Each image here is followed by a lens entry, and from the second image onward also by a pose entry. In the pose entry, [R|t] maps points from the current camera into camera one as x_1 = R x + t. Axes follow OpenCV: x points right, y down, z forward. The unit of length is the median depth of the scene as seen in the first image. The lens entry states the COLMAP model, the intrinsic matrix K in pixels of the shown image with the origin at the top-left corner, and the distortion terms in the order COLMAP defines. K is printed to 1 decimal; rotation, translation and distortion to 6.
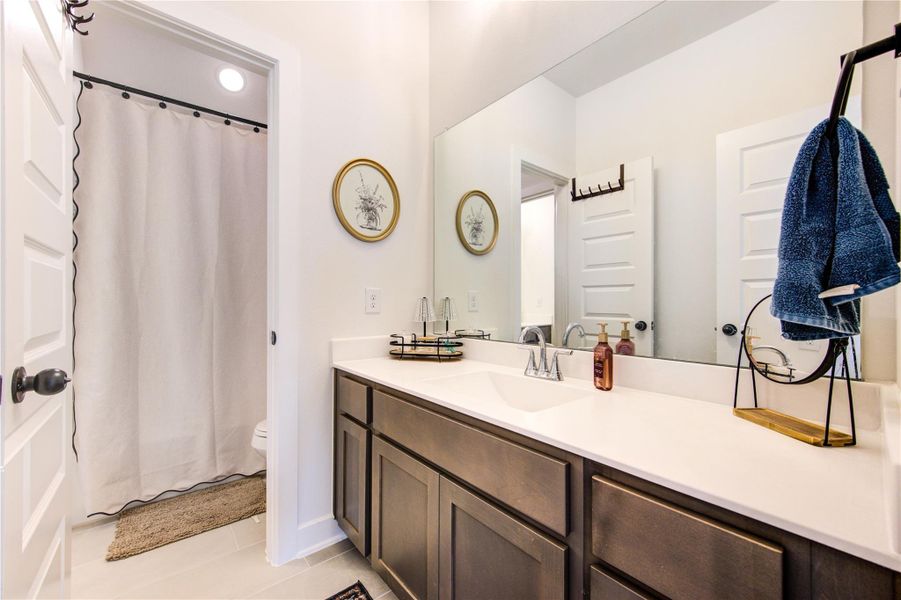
lens RADIAL K [[355.3, 0, 441.6], [0, 355.3, 300.6], [0, 0, 1]] dist [-0.003238, -0.000646]
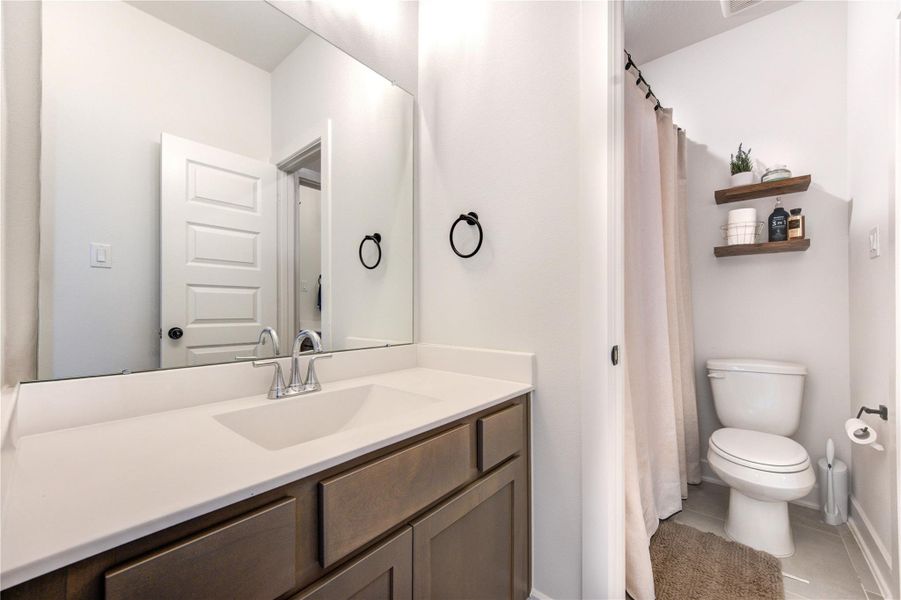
lens RADIAL K [[355.3, 0, 442.7], [0, 355.3, 302.5], [0, 0, 1]] dist [-0.003238, -0.000646]
pose [[-0.161648, 0.008163, 0.986815, -0.486226], [-0.000431, 0.999965, -0.008342, 0.006195], [-0.986848, -0.001774, -0.161639, 0.659801]]
